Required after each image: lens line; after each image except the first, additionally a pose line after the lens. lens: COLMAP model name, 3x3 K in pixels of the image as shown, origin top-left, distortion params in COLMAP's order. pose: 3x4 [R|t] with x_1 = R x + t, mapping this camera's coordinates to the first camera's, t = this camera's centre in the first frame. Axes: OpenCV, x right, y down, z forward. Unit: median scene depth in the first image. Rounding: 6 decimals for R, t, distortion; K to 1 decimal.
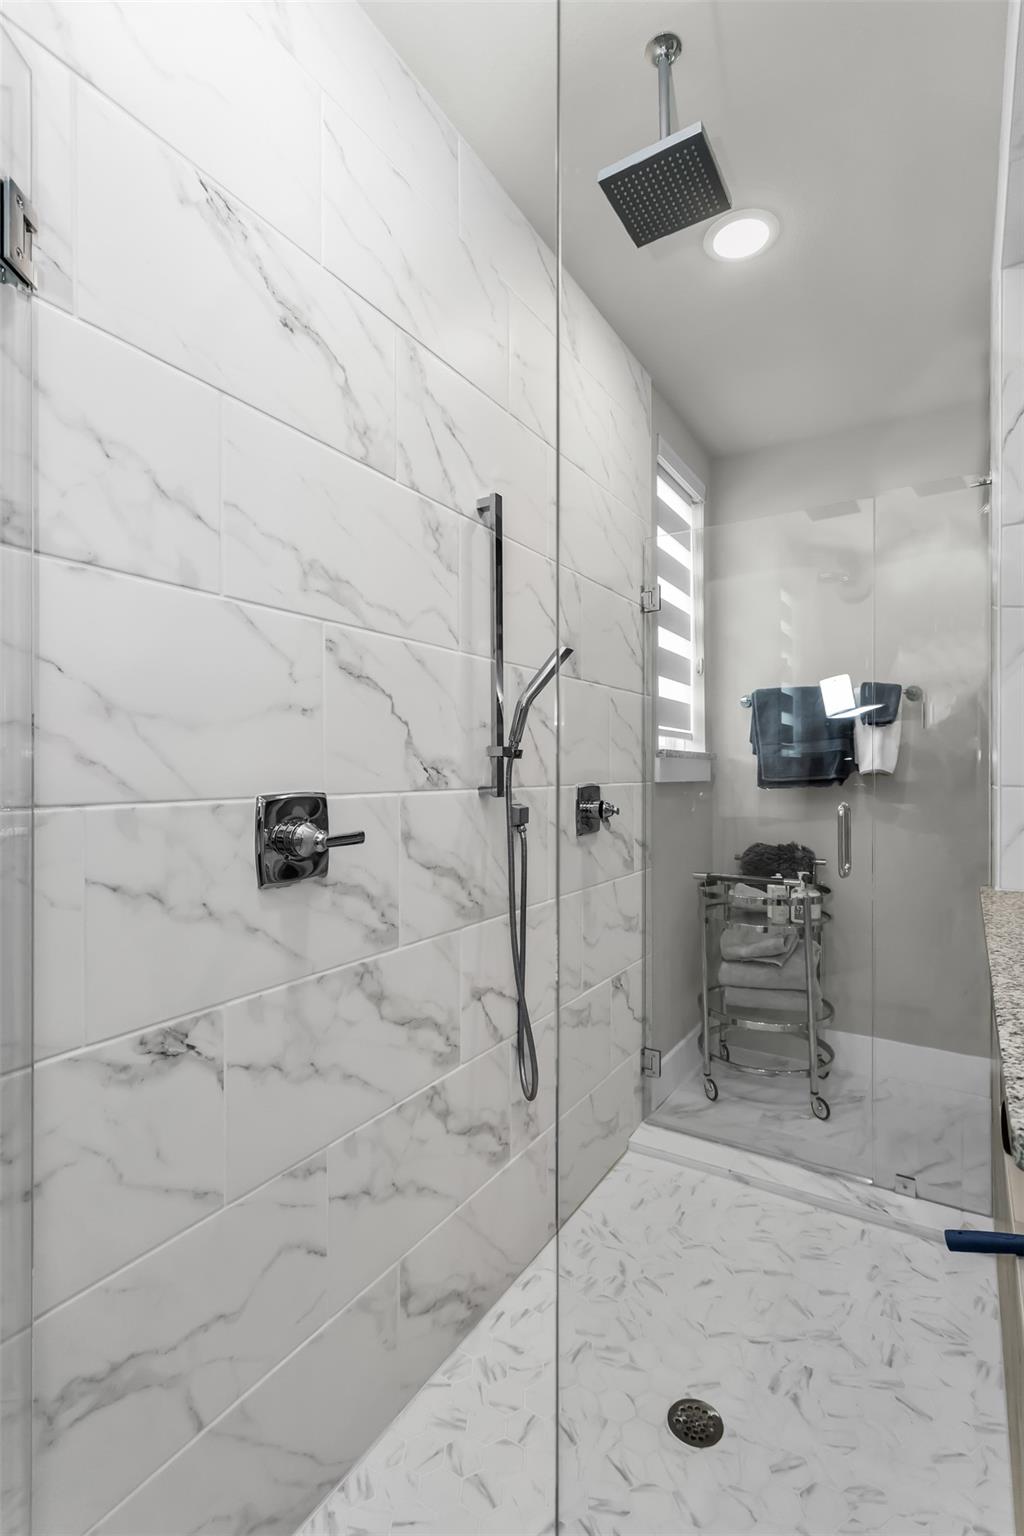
lens RADIAL K [[745.3, 0, 511.3], [0, 745.3, 767.0], [0, 0, 1]] dist [0.009661, -0.000276]
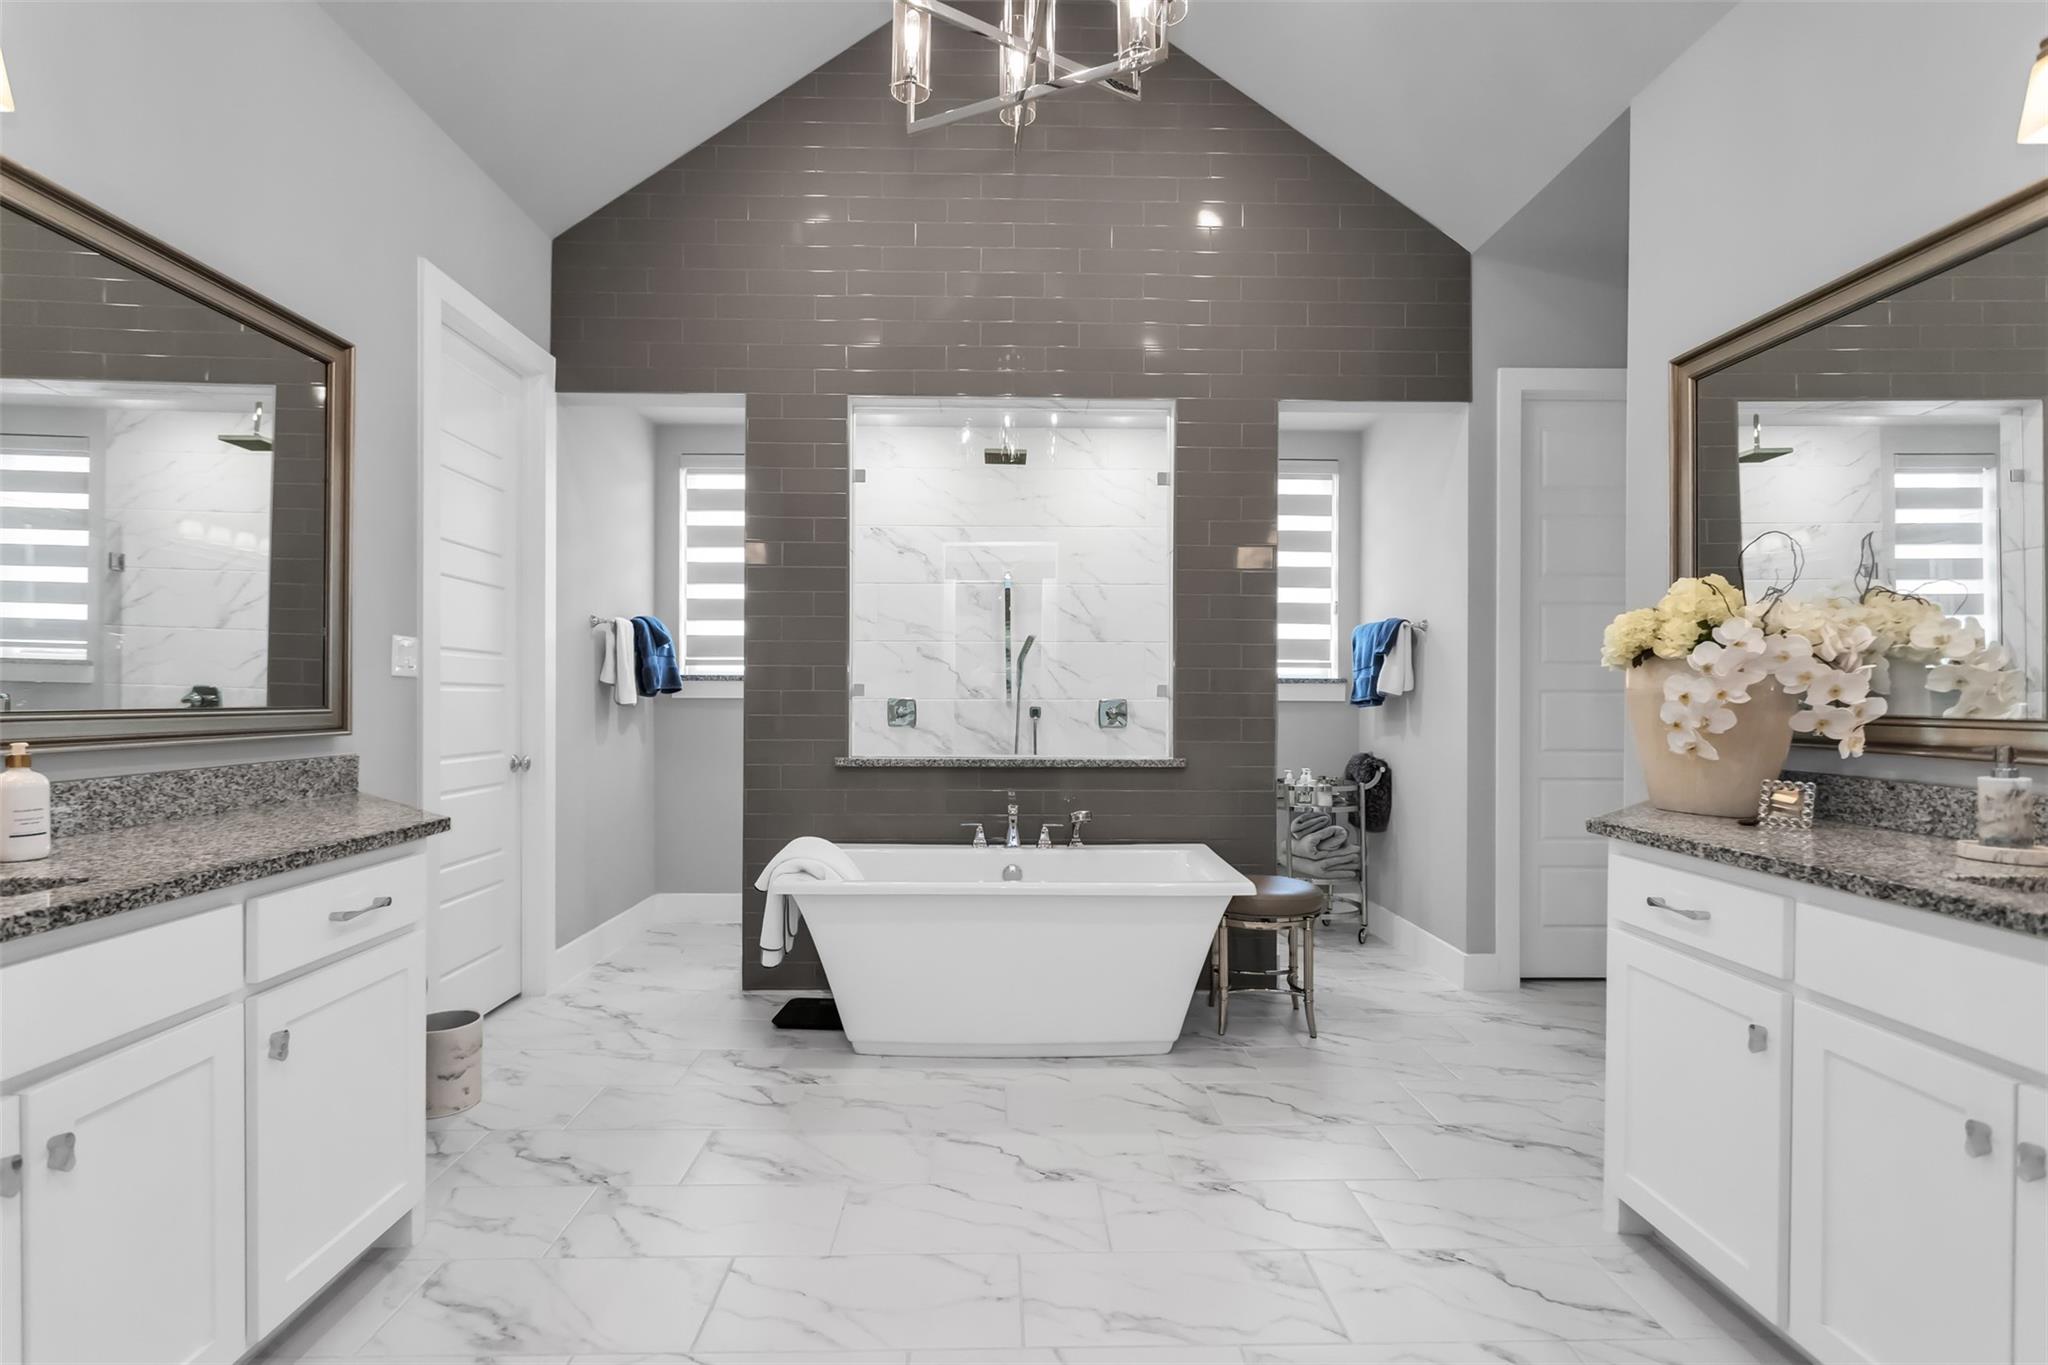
lens RADIAL K [[993.7, 0, 1022.9], [0, 993.7, 691.3], [0, 0, 1]] dist [0.009661, -0.000276]
pose [[0.537080, -0.002235, -0.843528, 1.911578], [-0.001524, 0.999992, -0.003620, 0.012321], [0.843530, 0.003230, 0.537072, -0.455375]]
